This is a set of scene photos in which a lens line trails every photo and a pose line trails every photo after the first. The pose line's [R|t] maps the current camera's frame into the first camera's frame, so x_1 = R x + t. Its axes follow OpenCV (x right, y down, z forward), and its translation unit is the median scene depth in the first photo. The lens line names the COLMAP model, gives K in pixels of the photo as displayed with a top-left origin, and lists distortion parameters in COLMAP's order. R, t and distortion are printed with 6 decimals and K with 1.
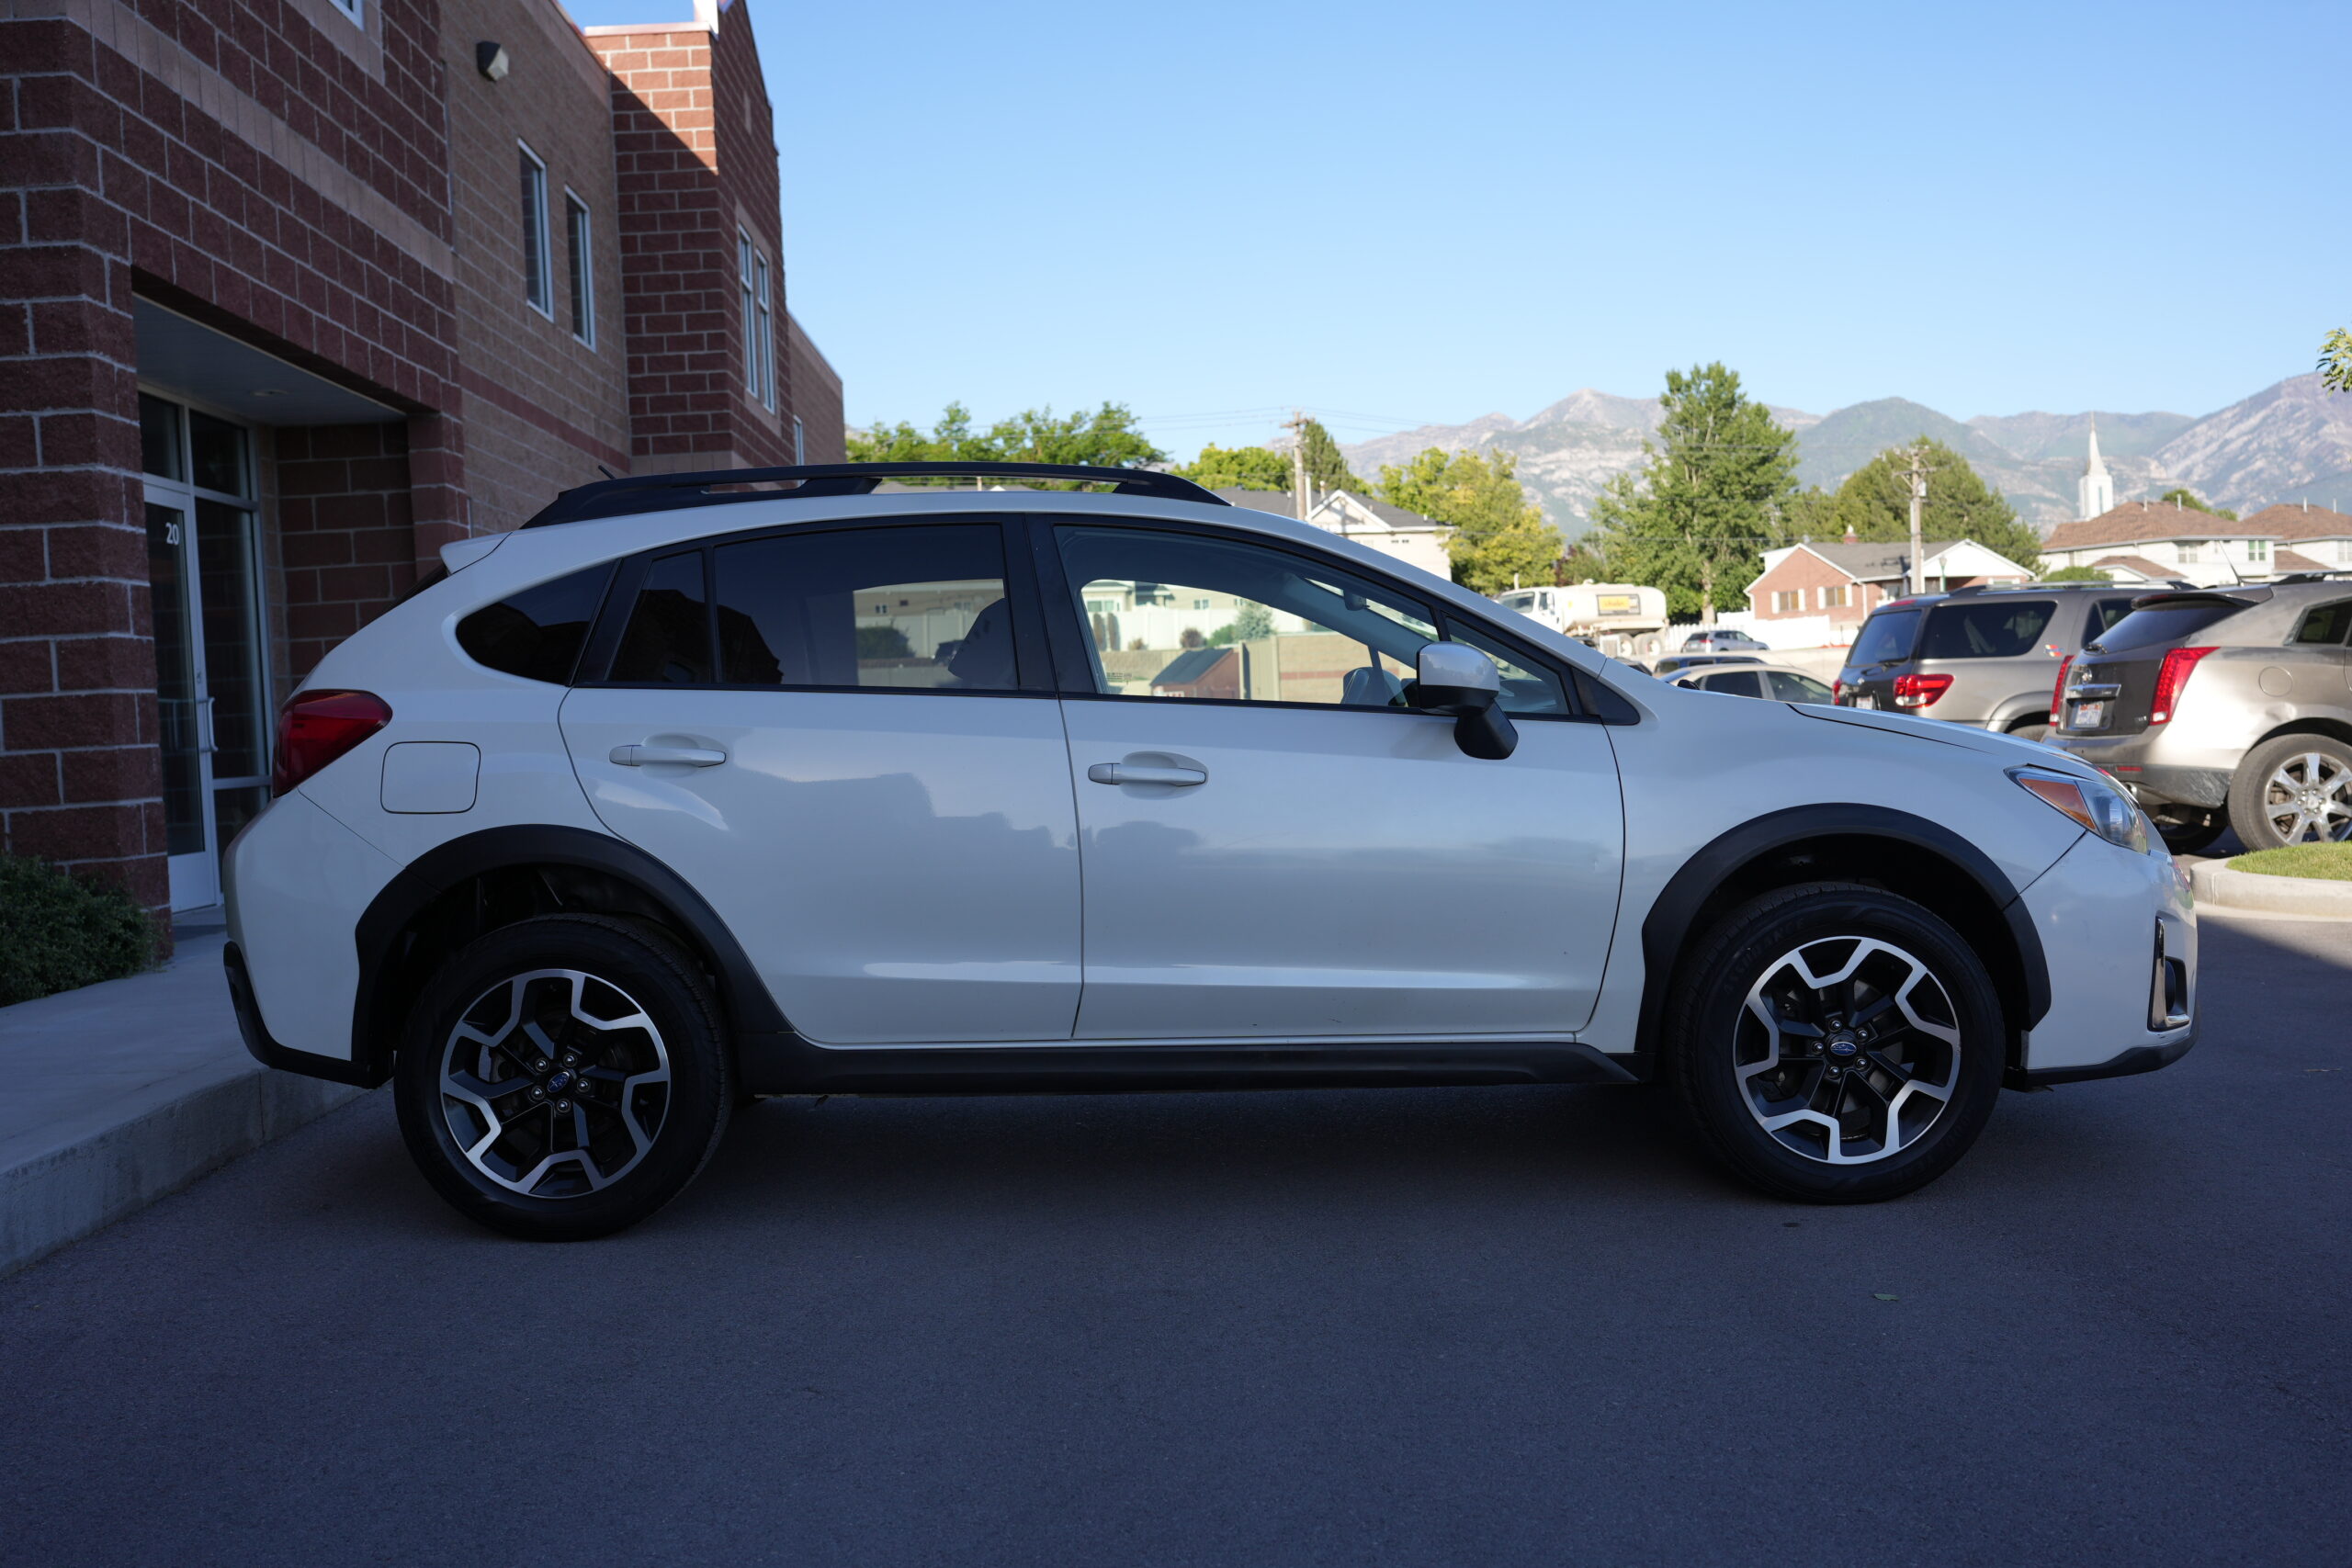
lens RADIAL K [[2262.7, 0, 1171.9], [0, 2262.7, 796.9], [0, 0, 1]] dist [-0.008172, 0.000573]
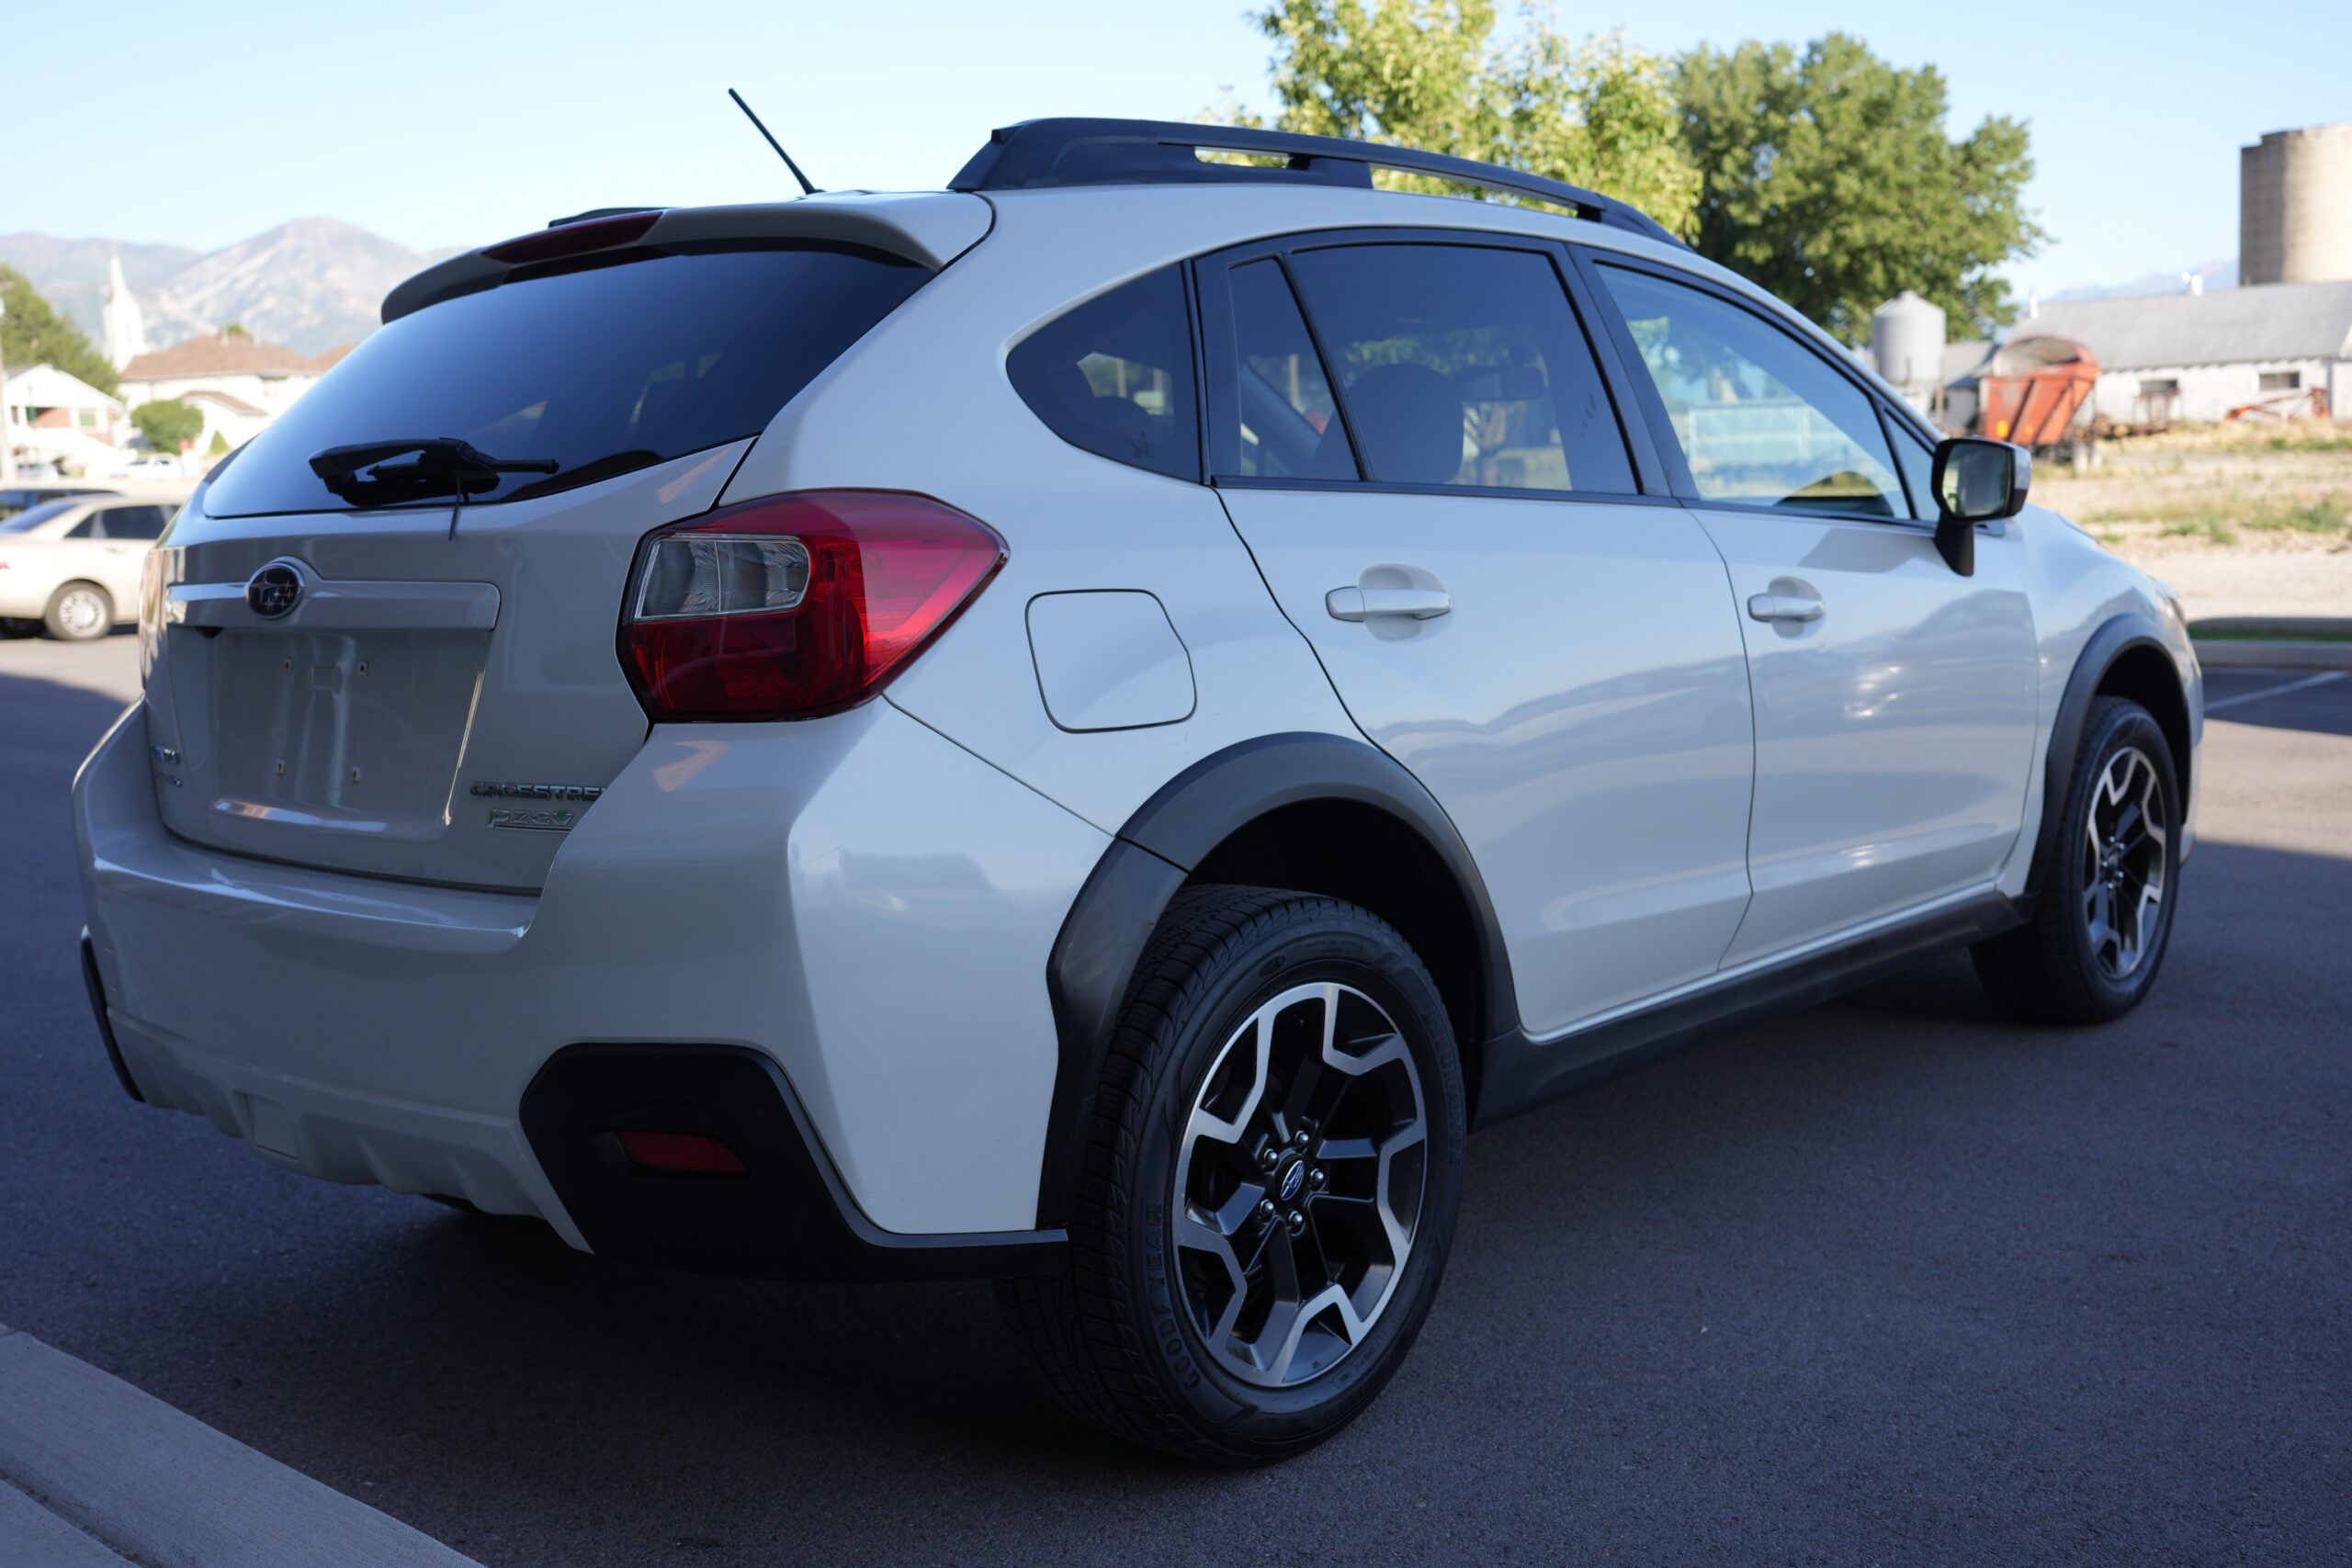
lens RADIAL K [[2260.9, 0, 1176.0], [0, 2260.9, 784.0], [0, 0, 1]] dist [-0.008679, 0.007143]
pose [[0.673300, -0.090686, 0.733787, -0.704323], [0.042238, 0.995547, 0.084279, -0.022896], [-0.738162, -0.025752, 0.674132, 0.642779]]
